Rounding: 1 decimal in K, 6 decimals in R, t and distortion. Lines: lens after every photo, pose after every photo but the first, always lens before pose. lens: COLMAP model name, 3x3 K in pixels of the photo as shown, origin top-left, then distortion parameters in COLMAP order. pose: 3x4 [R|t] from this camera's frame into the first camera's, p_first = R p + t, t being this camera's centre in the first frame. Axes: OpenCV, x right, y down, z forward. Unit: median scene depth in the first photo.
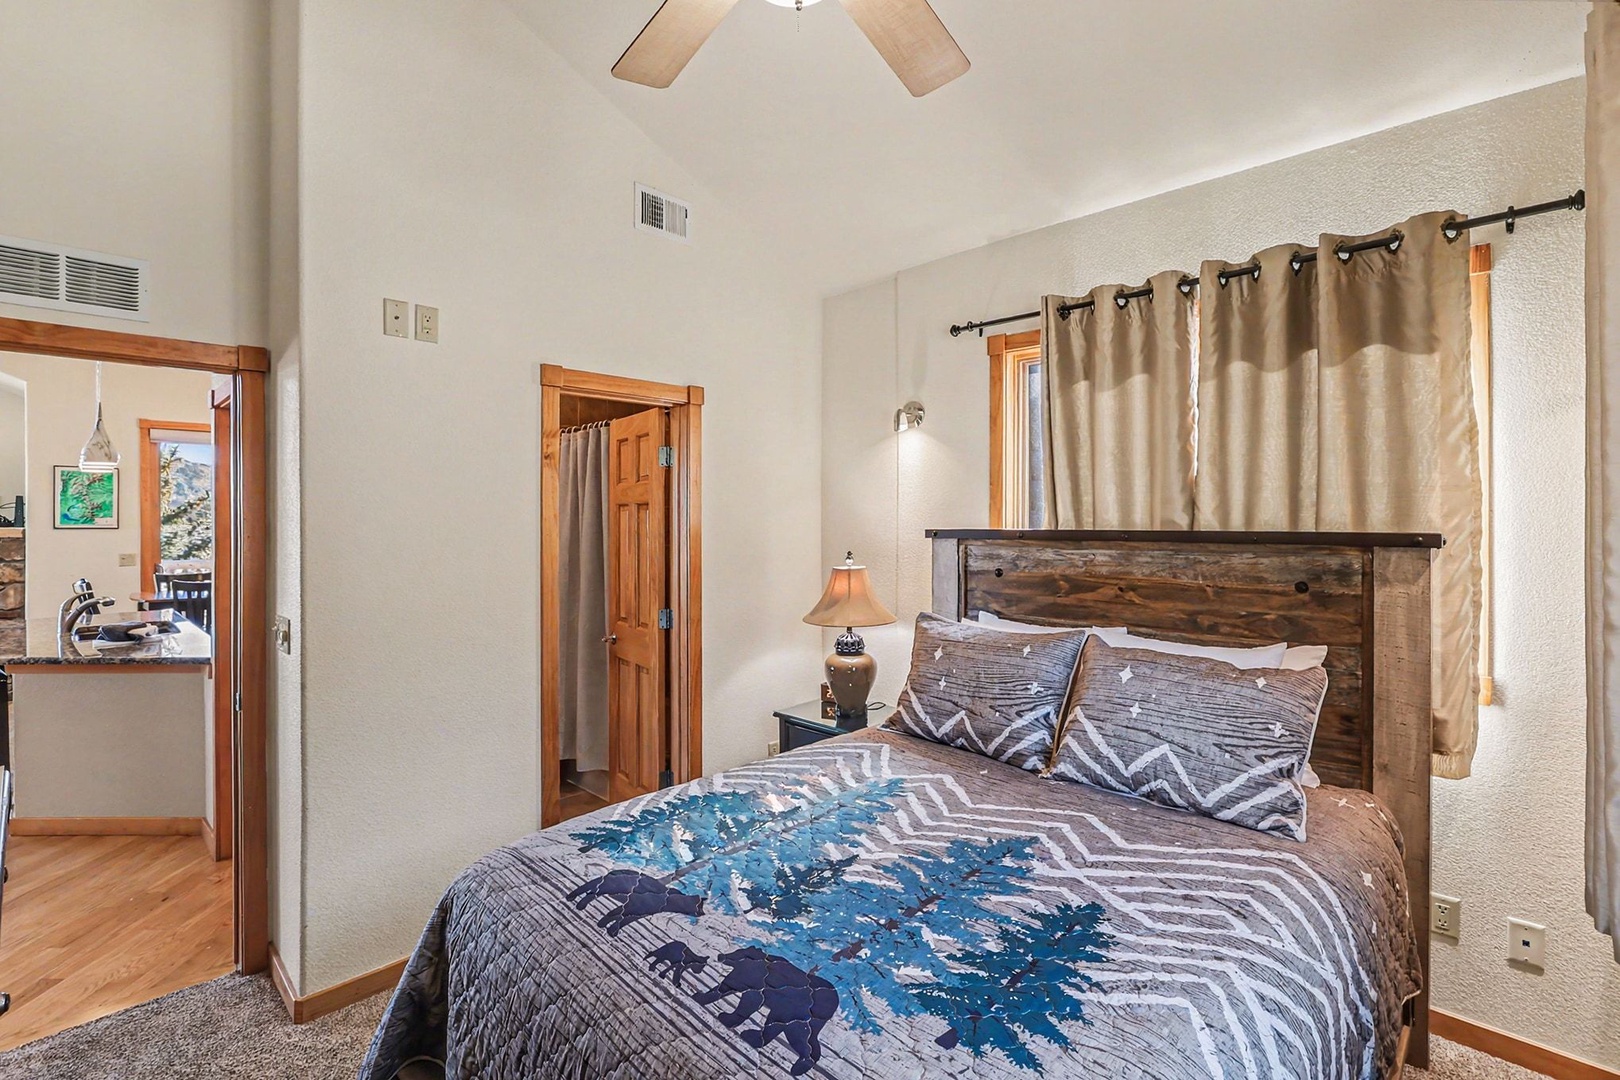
lens RADIAL K [[729.1, 0, 804.0], [0, 729.1, 519.8], [0, 0, 1]] dist [-0.011717, 0.000094]
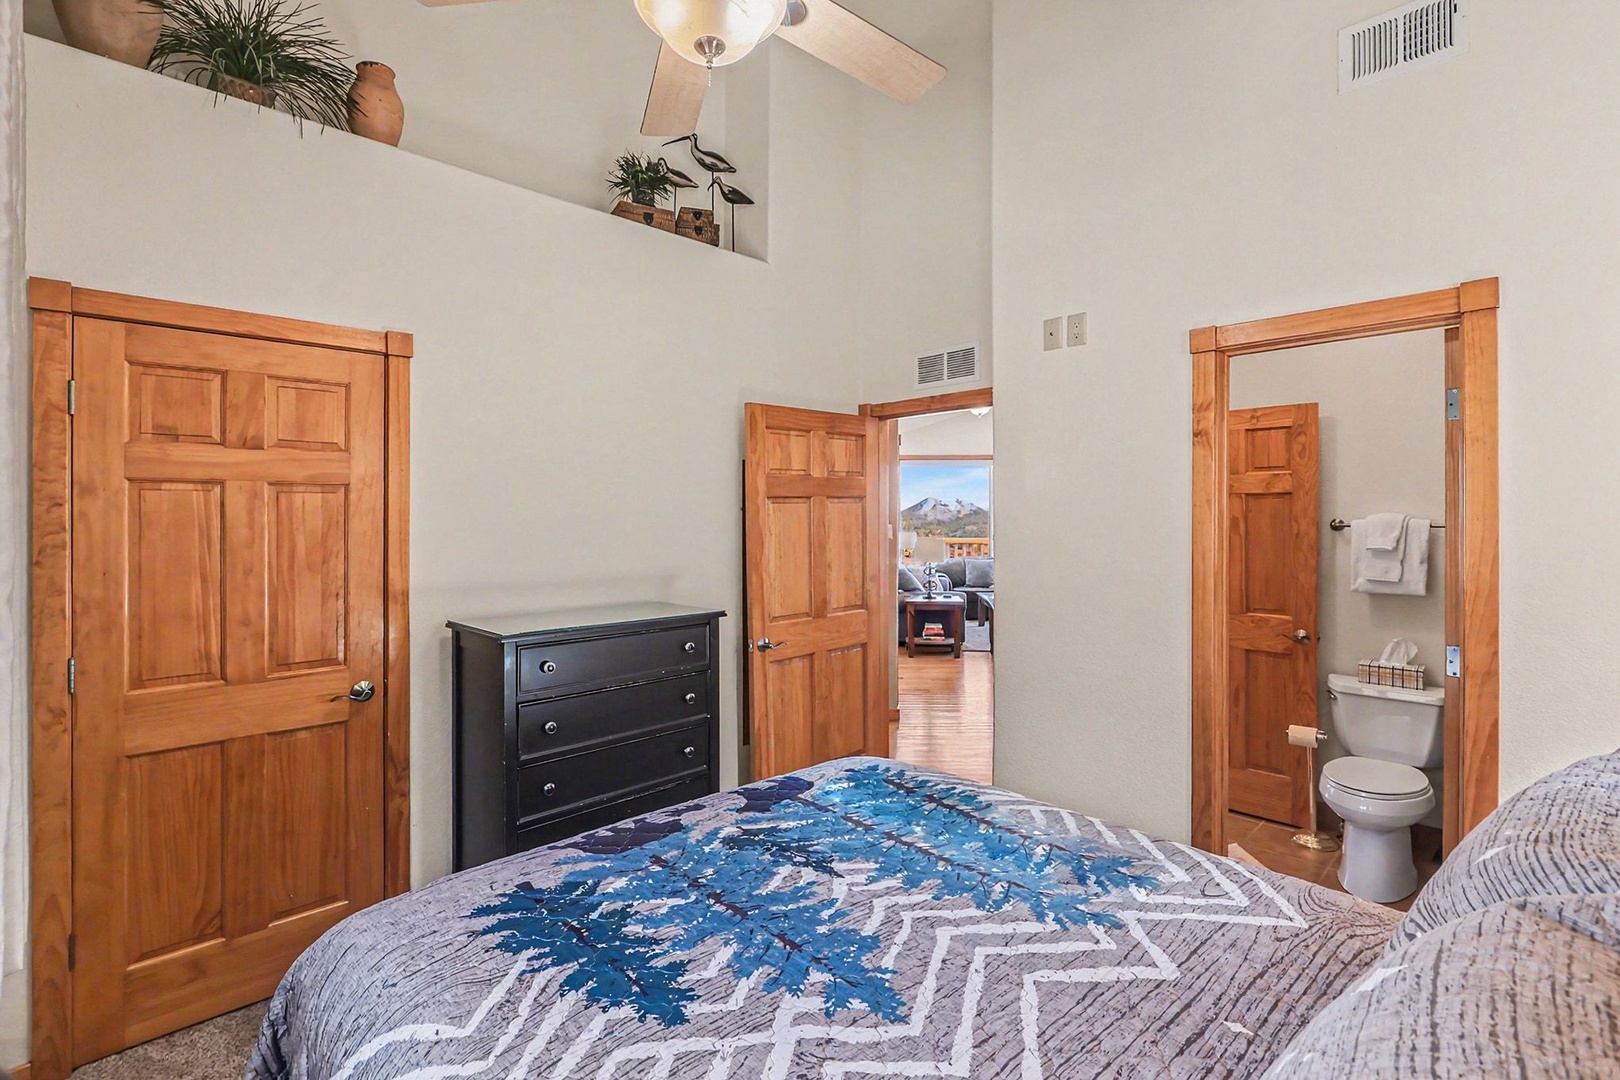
lens RADIAL K [[729.1, 0, 804.0], [0, 729.1, 519.8], [0, 0, 1]] dist [-0.011717, 0.000094]
pose [[-0.019402, 0.008610, -0.999775, 1.012302], [-0.002760, 0.999959, 0.008665, 0.018102], [0.999808, 0.002928, -0.019378, 1.022582]]
